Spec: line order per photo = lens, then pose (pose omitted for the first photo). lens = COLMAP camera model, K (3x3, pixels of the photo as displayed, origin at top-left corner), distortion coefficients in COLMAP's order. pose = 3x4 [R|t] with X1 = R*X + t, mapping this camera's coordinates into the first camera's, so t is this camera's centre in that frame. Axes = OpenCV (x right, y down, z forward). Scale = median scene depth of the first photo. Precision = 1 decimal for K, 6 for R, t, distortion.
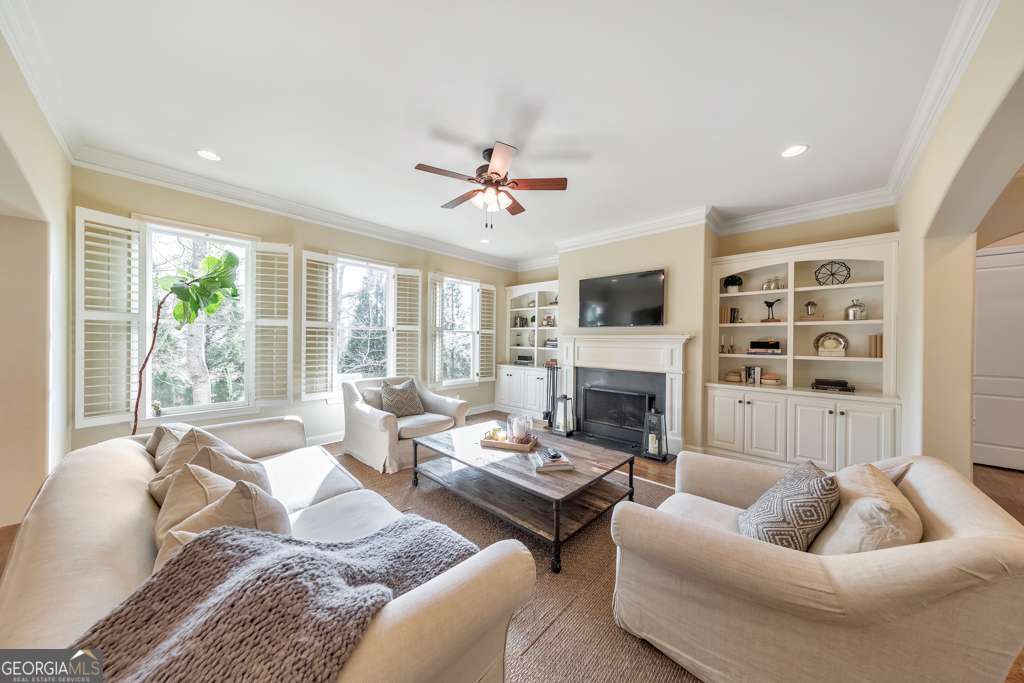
lens RADIAL K [[326.6, 0, 513.4], [0, 326.6, 340.7], [0, 0, 1]] dist [0.012025, 0.000050]
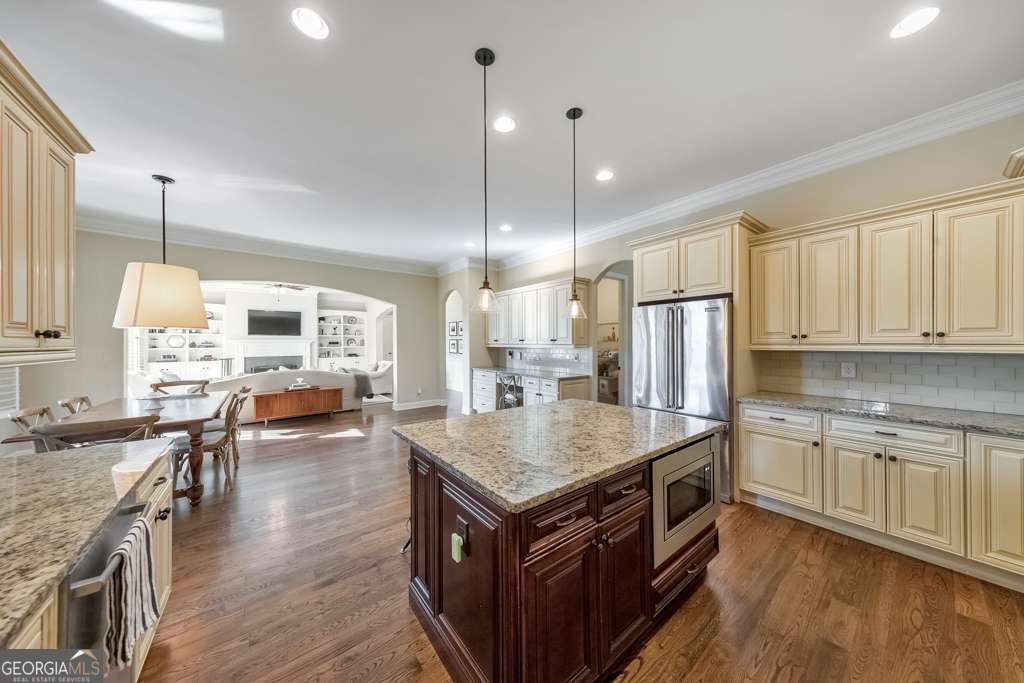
lens RADIAL K [[326.6, 0, 521.4], [0, 326.6, 343.8], [0, 0, 1]] dist [0.012025, 0.000050]
pose [[0.190780, -0.009905, 0.981583, -1.566417], [0.016930, 0.999834, 0.006798, 0.024222], [-0.981487, 0.015322, 0.190916, -1.030901]]
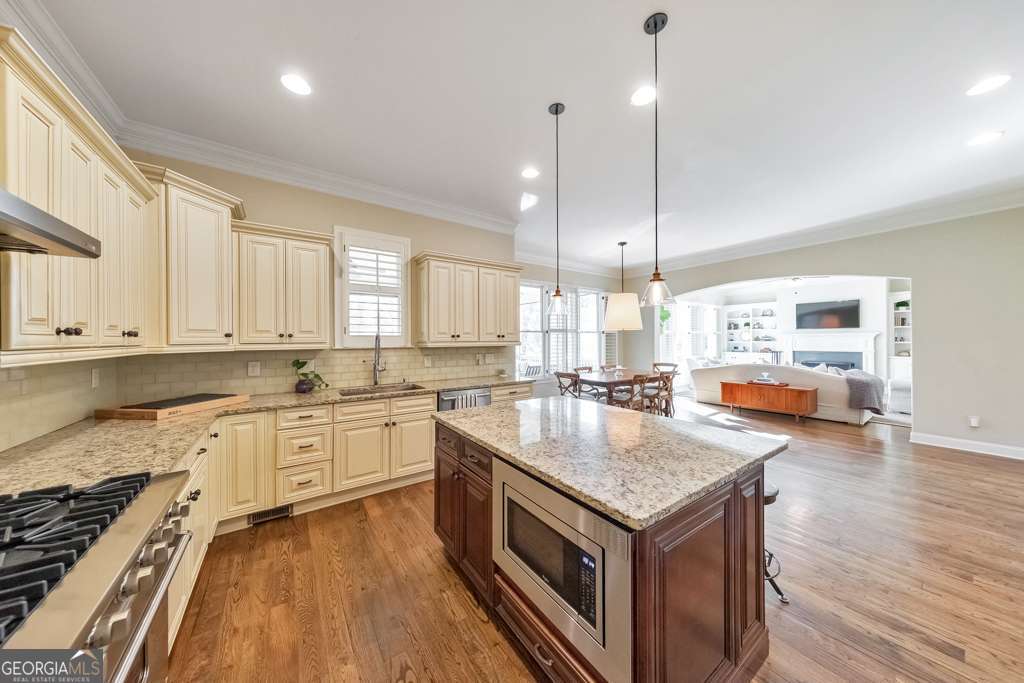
lens RADIAL K [[326.6, 0, 508.3], [0, 326.6, 339.4], [0, 0, 1]] dist [0.012025, 0.000050]
pose [[0.966175, -0.008950, -0.257731, -1.060037], [0.006552, 0.999927, -0.010161, 0.029452], [0.257803, 0.008129, 0.966163, -1.470221]]
